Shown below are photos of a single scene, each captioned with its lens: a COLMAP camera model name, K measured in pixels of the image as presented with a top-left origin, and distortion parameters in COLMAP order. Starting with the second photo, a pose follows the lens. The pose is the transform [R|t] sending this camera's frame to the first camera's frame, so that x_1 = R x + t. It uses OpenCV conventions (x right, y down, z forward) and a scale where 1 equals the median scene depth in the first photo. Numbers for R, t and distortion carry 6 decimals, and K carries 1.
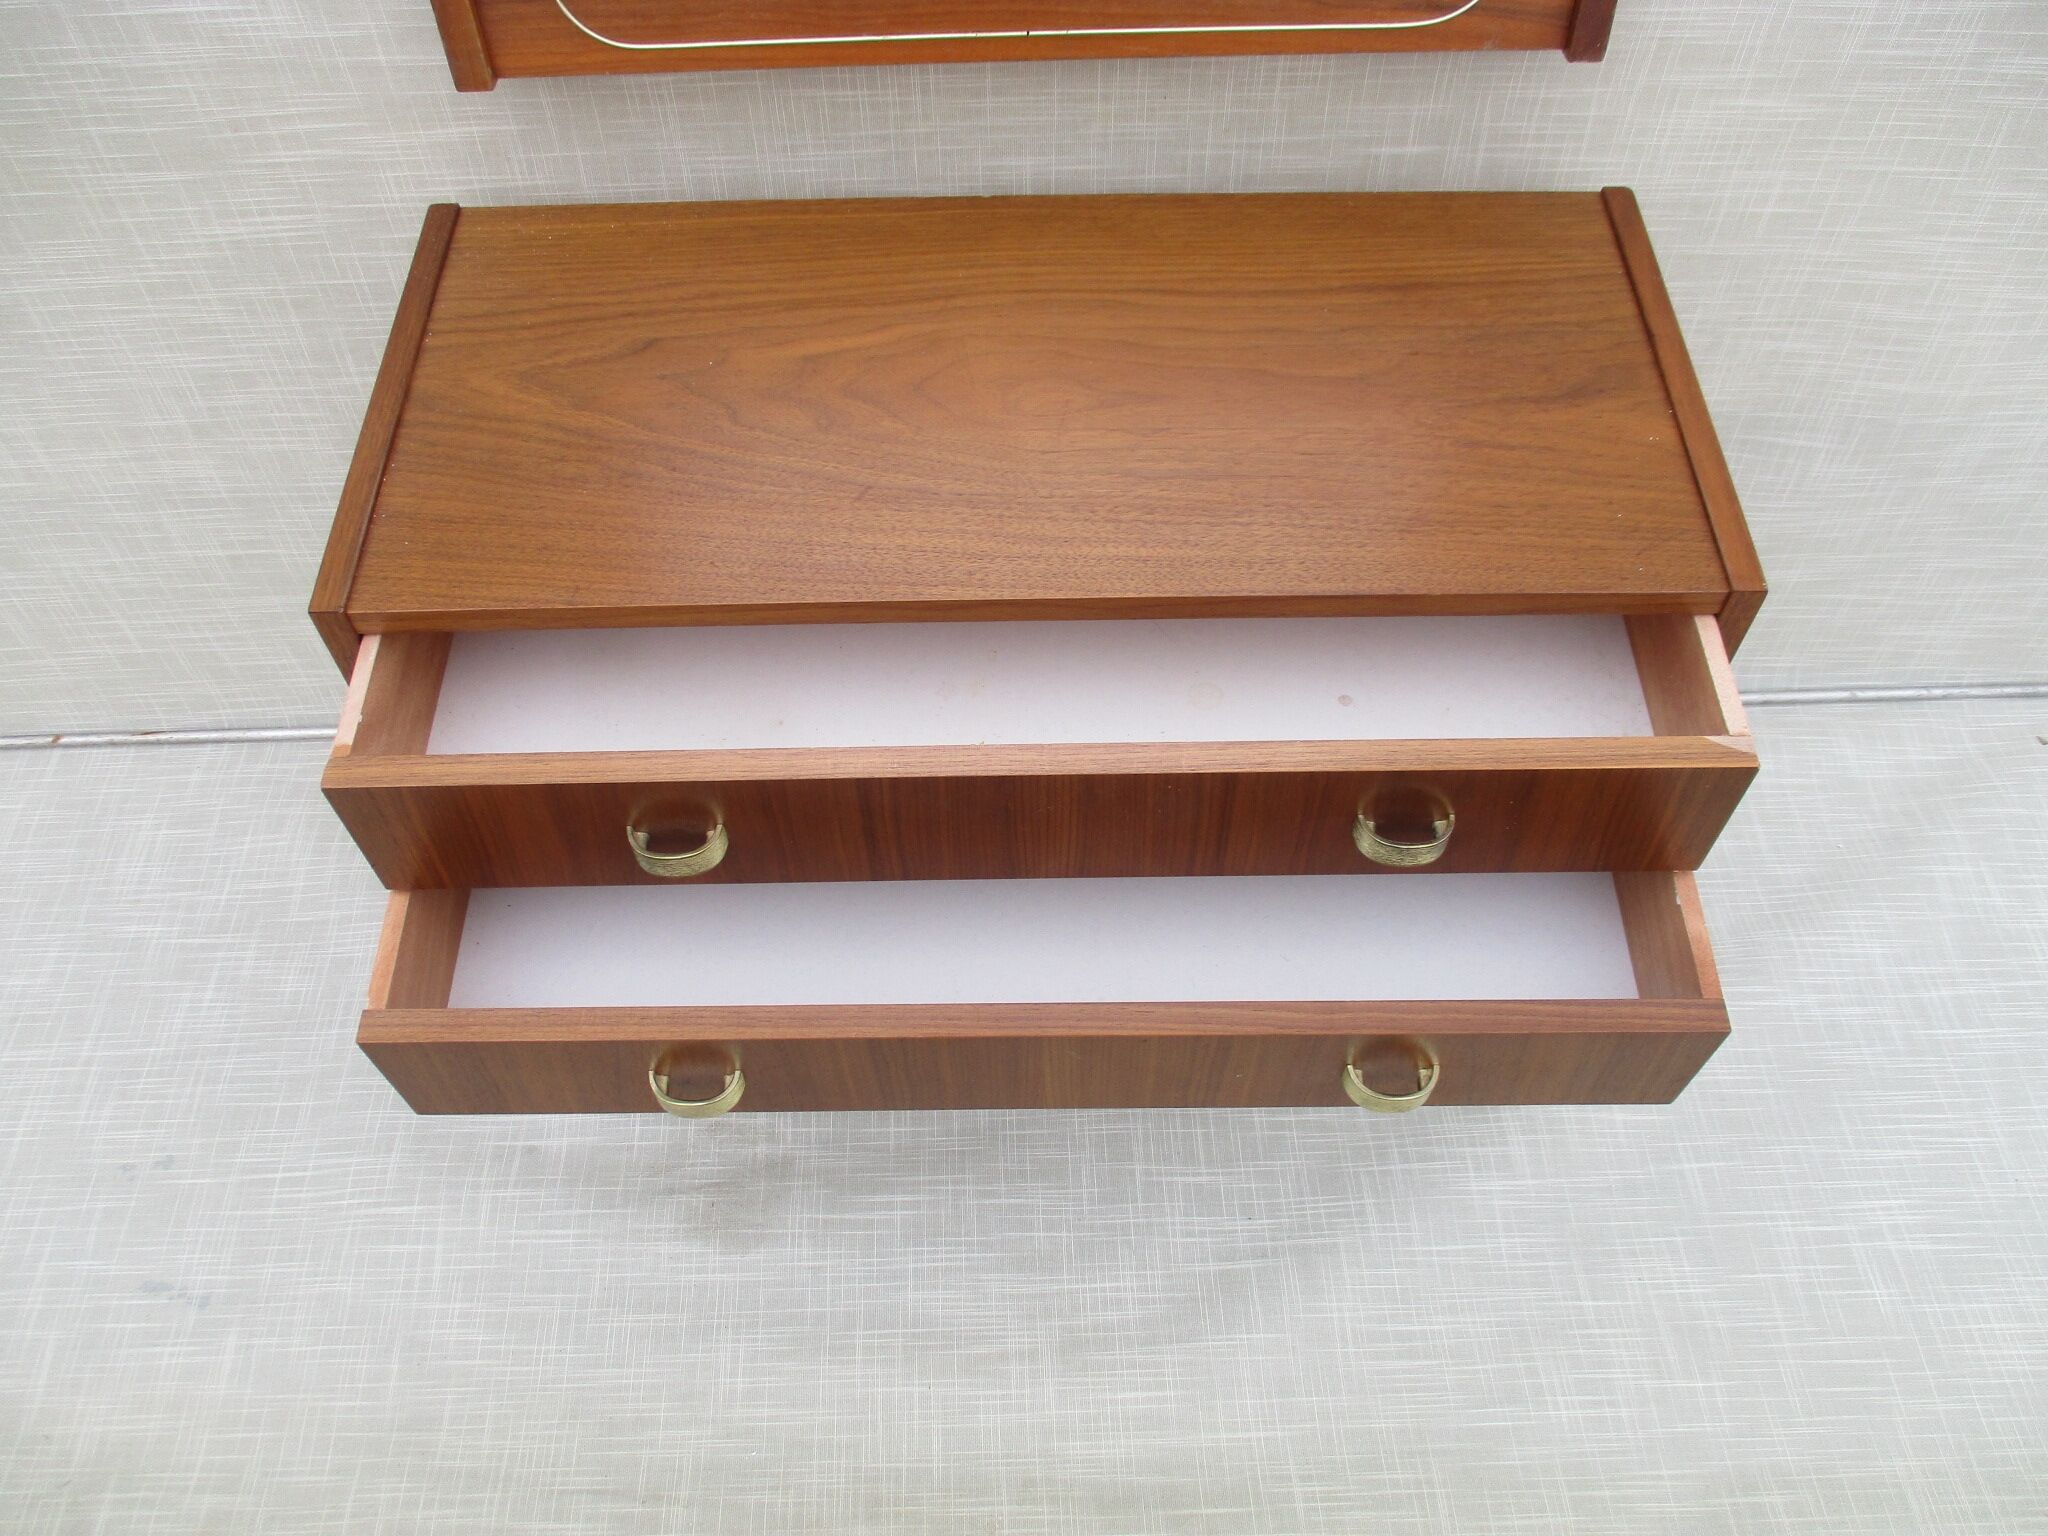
lens RADIAL K [[1707.3, 0, 1040.4], [0, 1707.3, 743.6], [0, 0, 1]] dist [-0.042536, 0.024067]
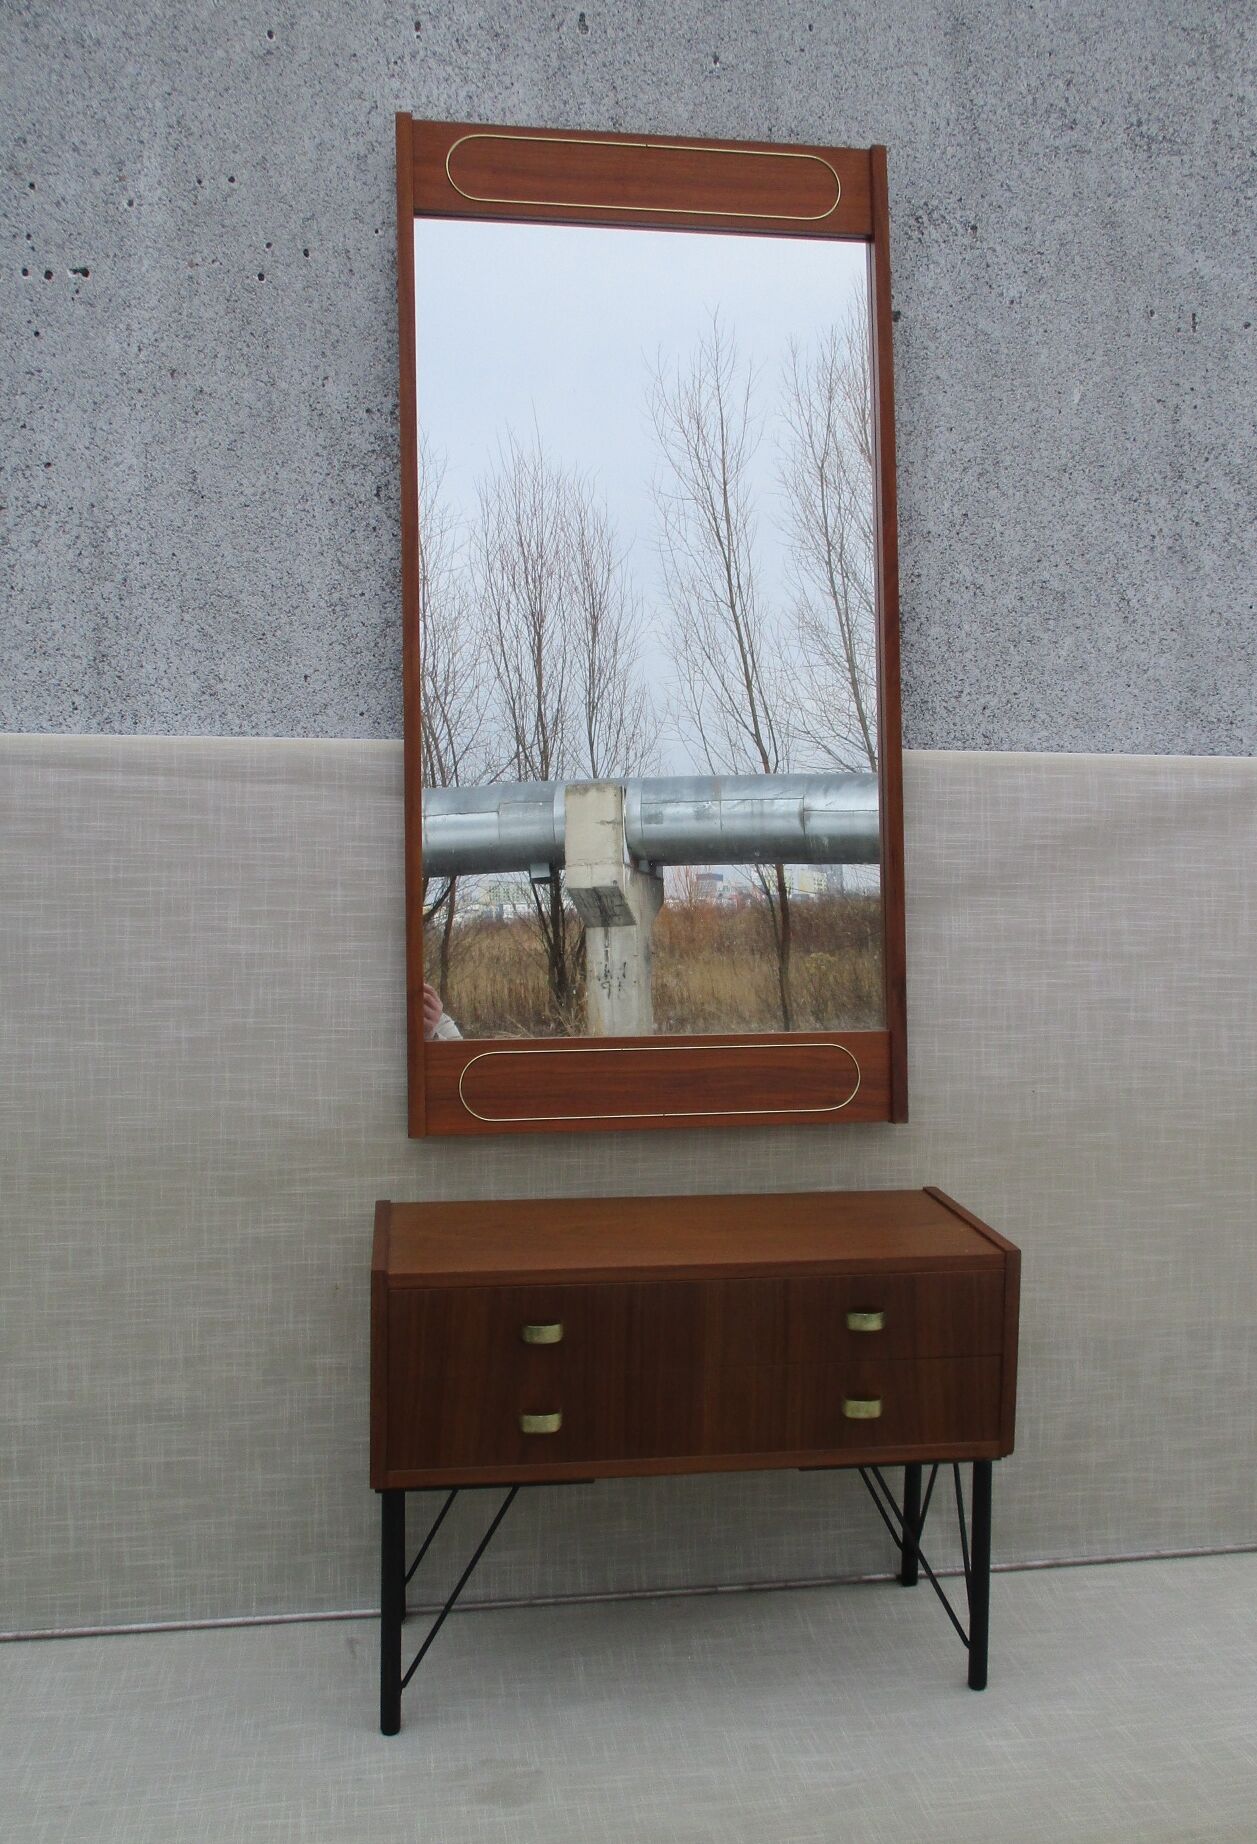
lens RADIAL K [[1718.1, 0, 710.3], [0, 1718.1, 902.6], [0, 0, 1]] dist [-0.011336, 0.000000]
pose [[0.985587, 0.016290, 0.168384, -0.303798], [0.120908, 0.628339, -0.768486, 1.058050], [-0.118321, 0.777769, 0.617313, -0.592132]]
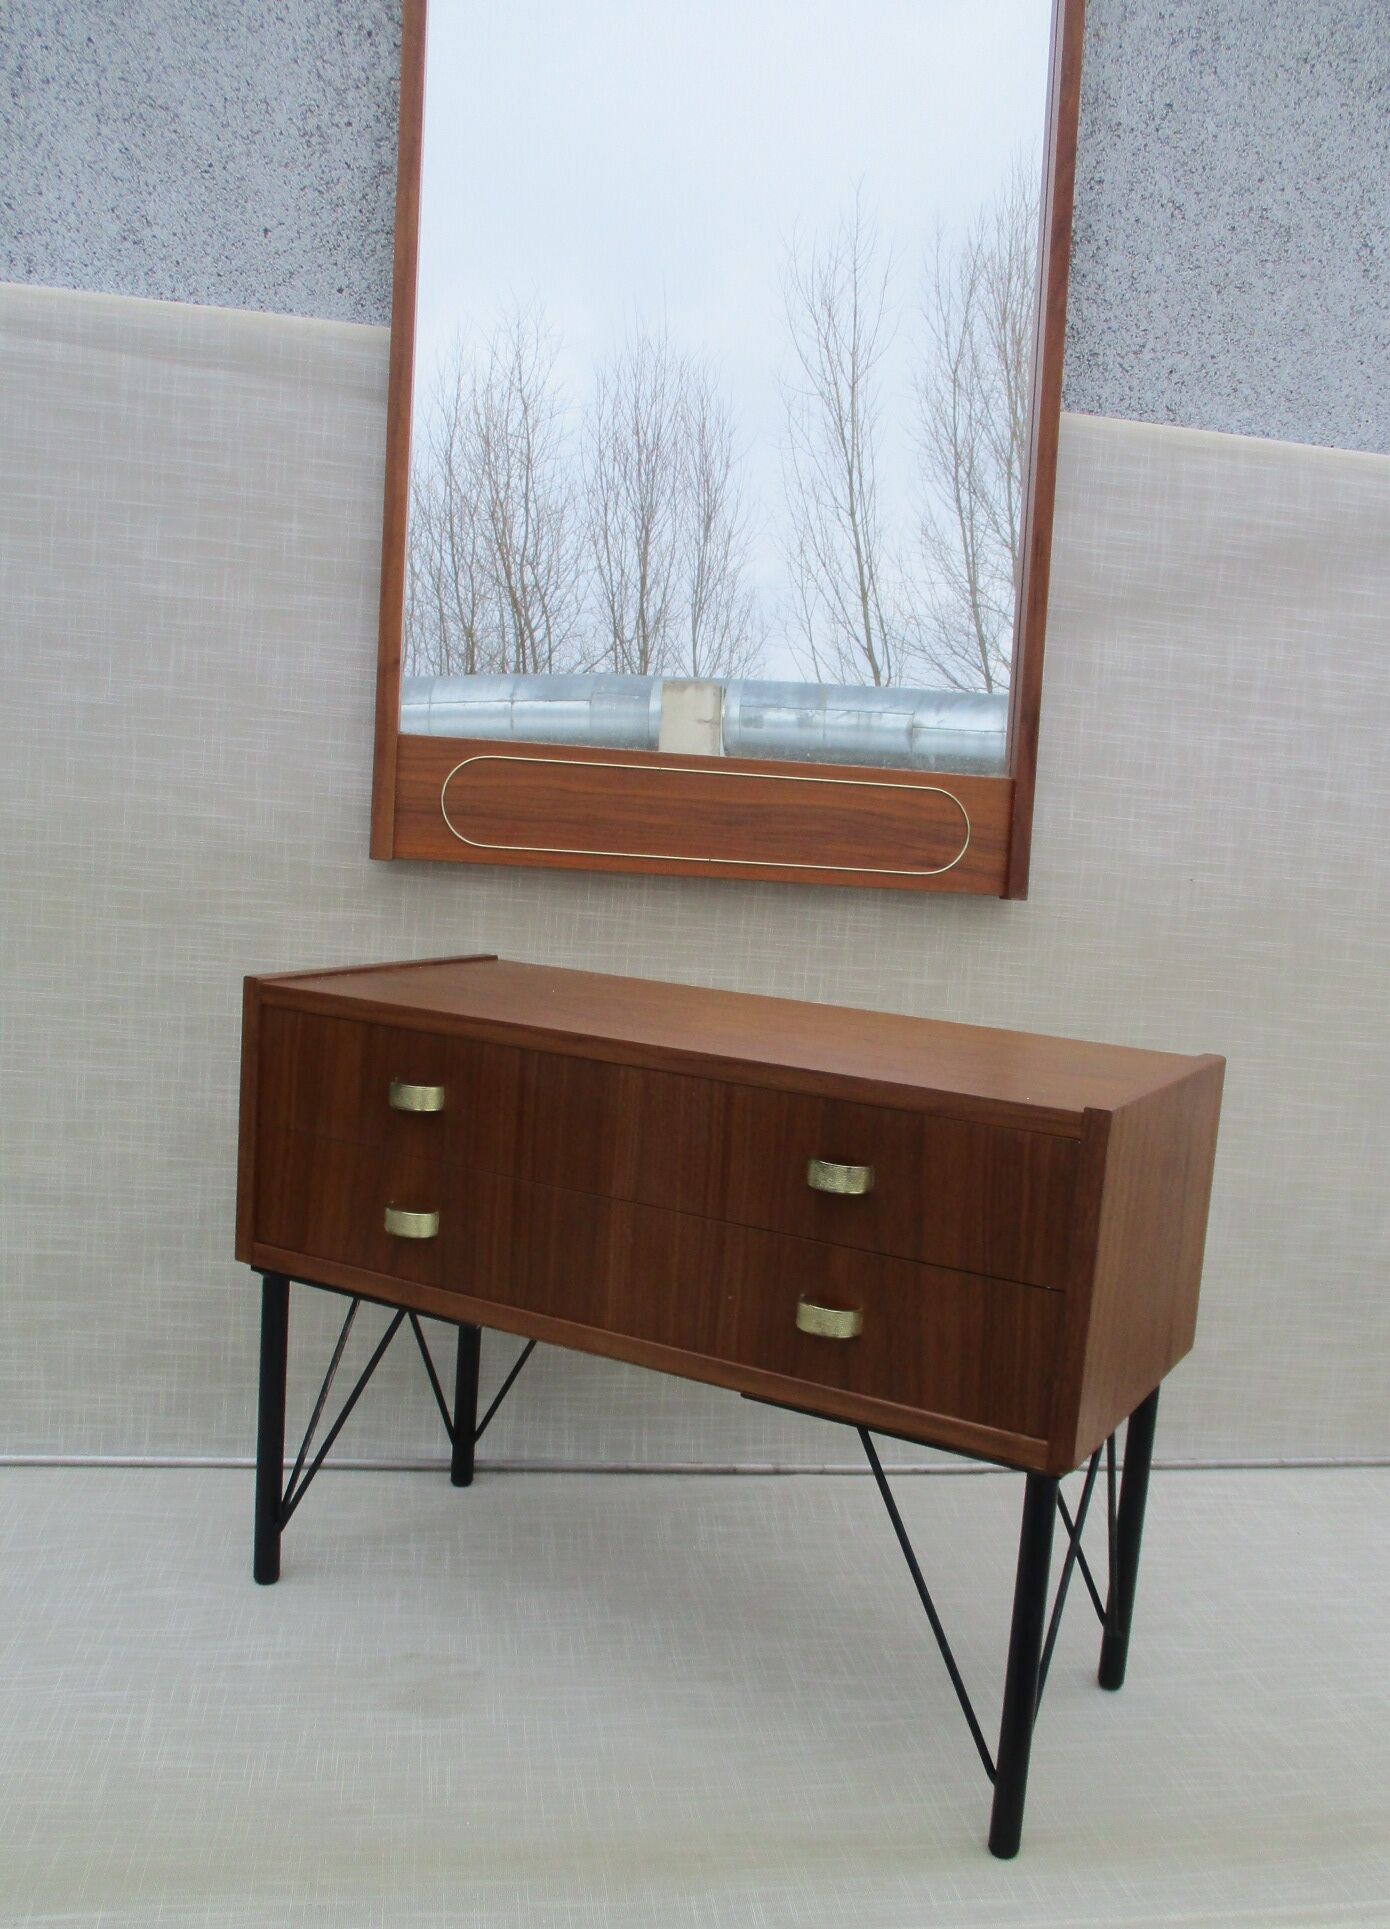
lens RADIAL K [[1741.0, 0, 795.2], [0, 1741.0, 1013.0], [0, 0, 1]] dist [-0.033564, 0.030356]
pose [[0.983092, 0.069220, 0.169525, -0.190882], [0.070554, 0.711128, -0.699514, 0.843566], [-0.168974, 0.699647, 0.694220, -0.133116]]
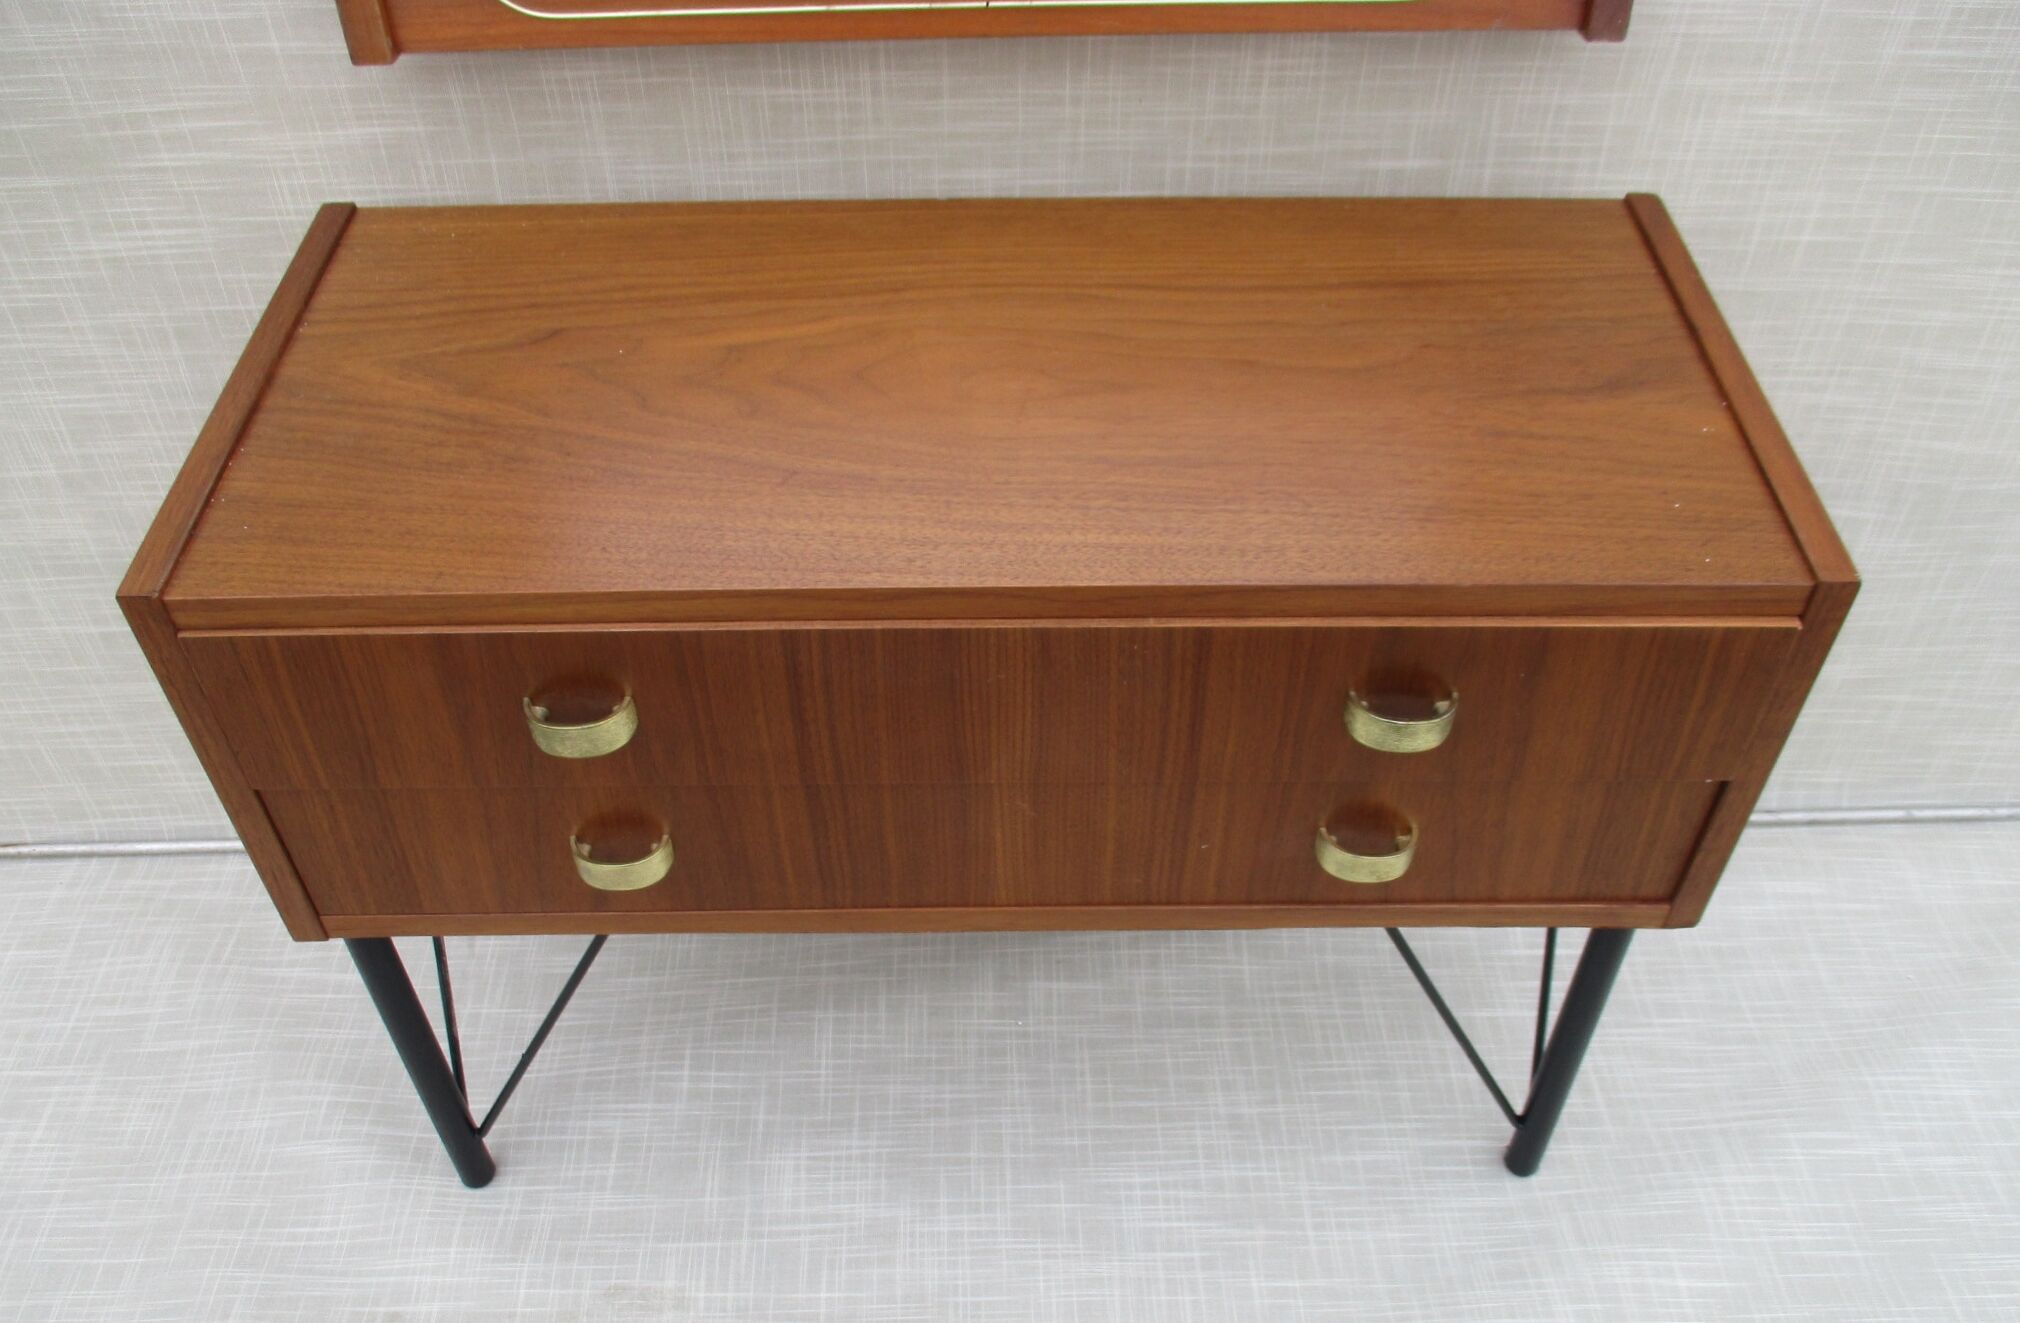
lens RADIAL K [[1701.0, 0, 1025.8], [0, 1701.0, 736.7], [0, 0, 1]] dist [-0.036324, 0.014411]
pose [[0.999987, 0.004756, 0.001679, 0.011862], [-0.004463, 0.989498, -0.144478, 0.084424], [-0.002348, 0.144469, 0.989507, 0.147223]]
